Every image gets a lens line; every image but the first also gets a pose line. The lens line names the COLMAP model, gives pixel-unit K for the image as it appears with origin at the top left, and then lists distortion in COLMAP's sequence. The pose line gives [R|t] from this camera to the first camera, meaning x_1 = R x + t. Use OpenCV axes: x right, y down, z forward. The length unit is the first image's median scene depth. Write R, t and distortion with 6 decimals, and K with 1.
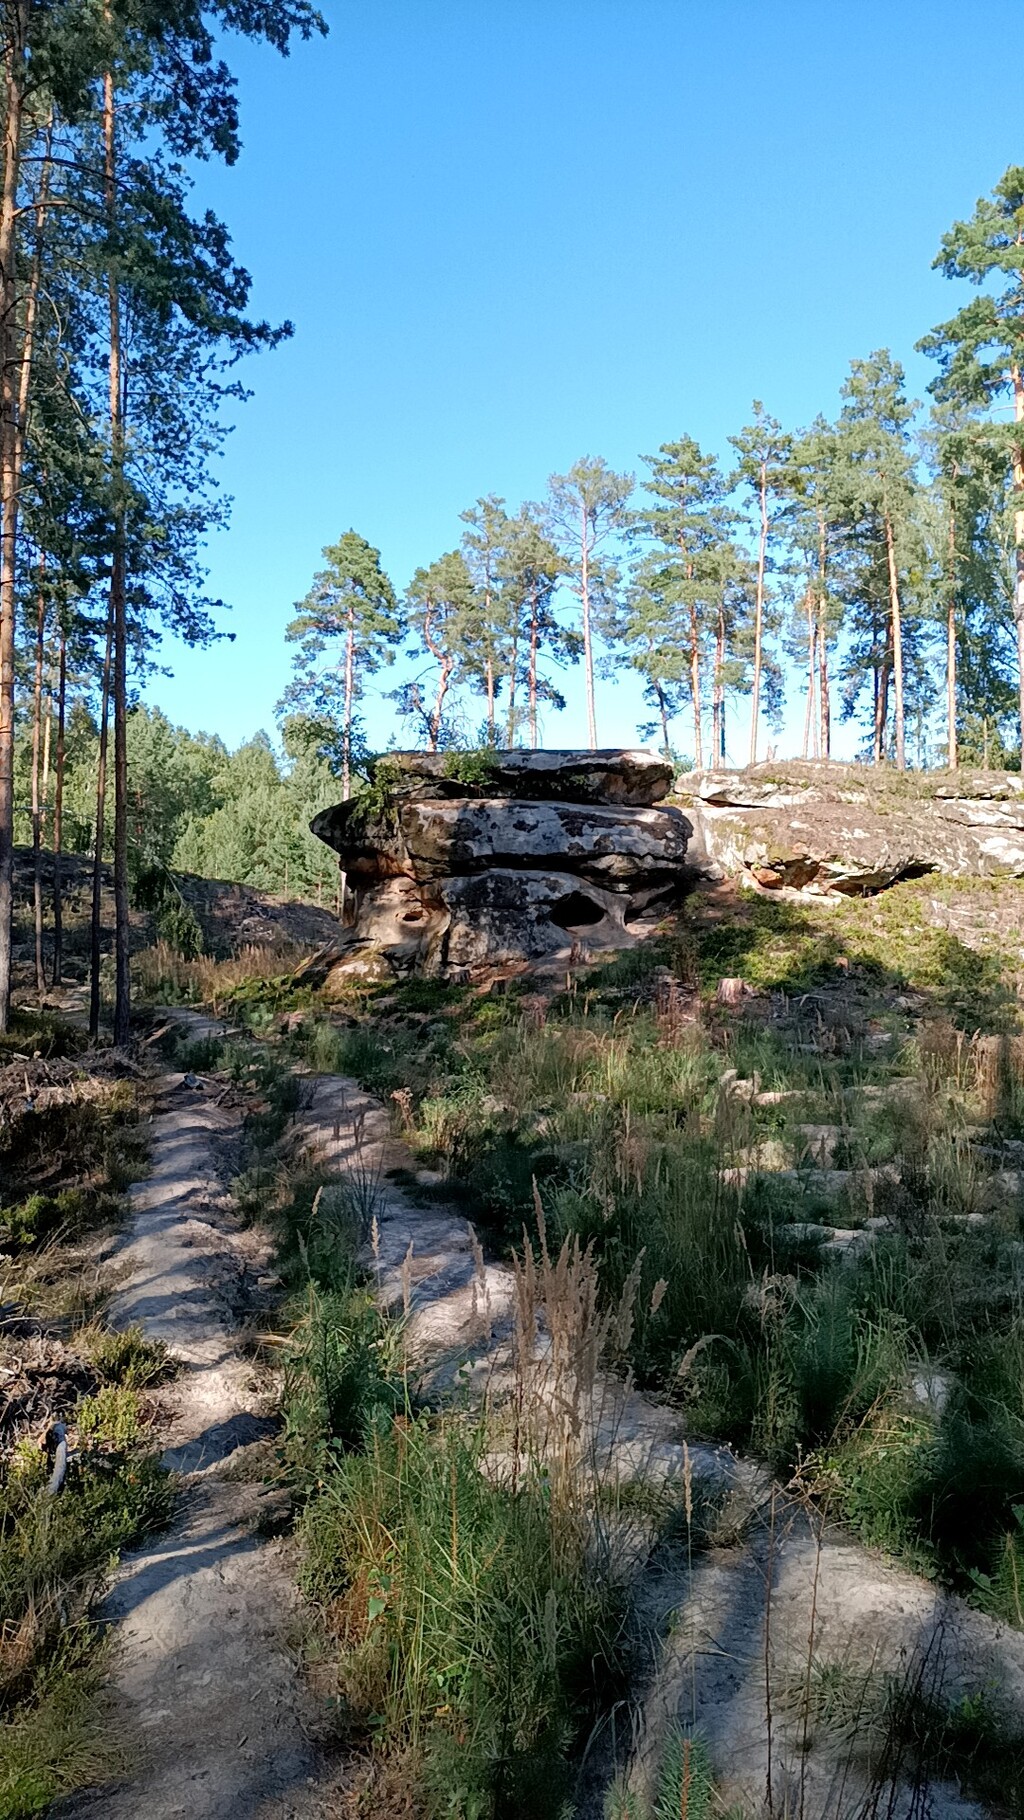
lens RADIAL K [[1347.0, 0, 523.1], [0, 1347.0, 909.5], [0, 0, 1]] dist [0.061656, -0.065489]
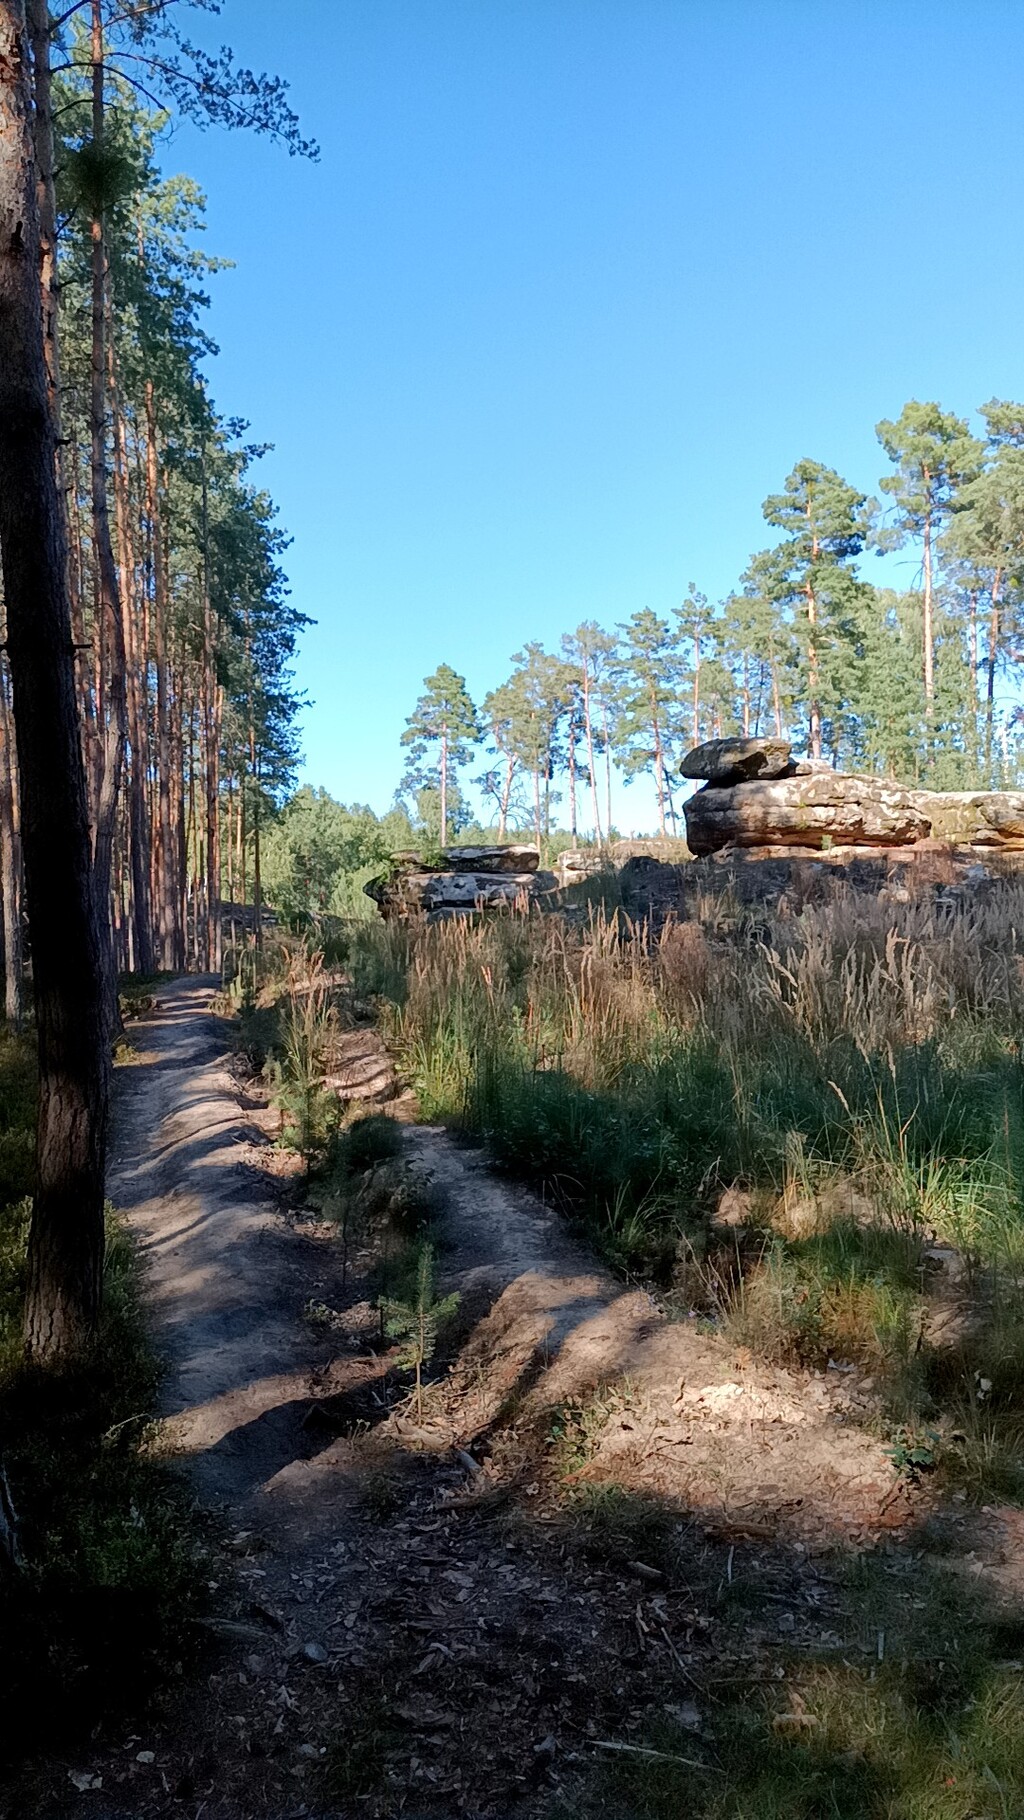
lens RADIAL K [[1324.0, 0, 512.0], [0, 1324.0, 910.0], [0, 0, 1]] dist [0.114158, -0.107820]
pose [[0.989656, -0.034995, -0.139128, 0.124998], [0.031513, 0.999134, -0.027154, 0.010916], [0.139957, 0.022489, 0.989902, -0.339204]]
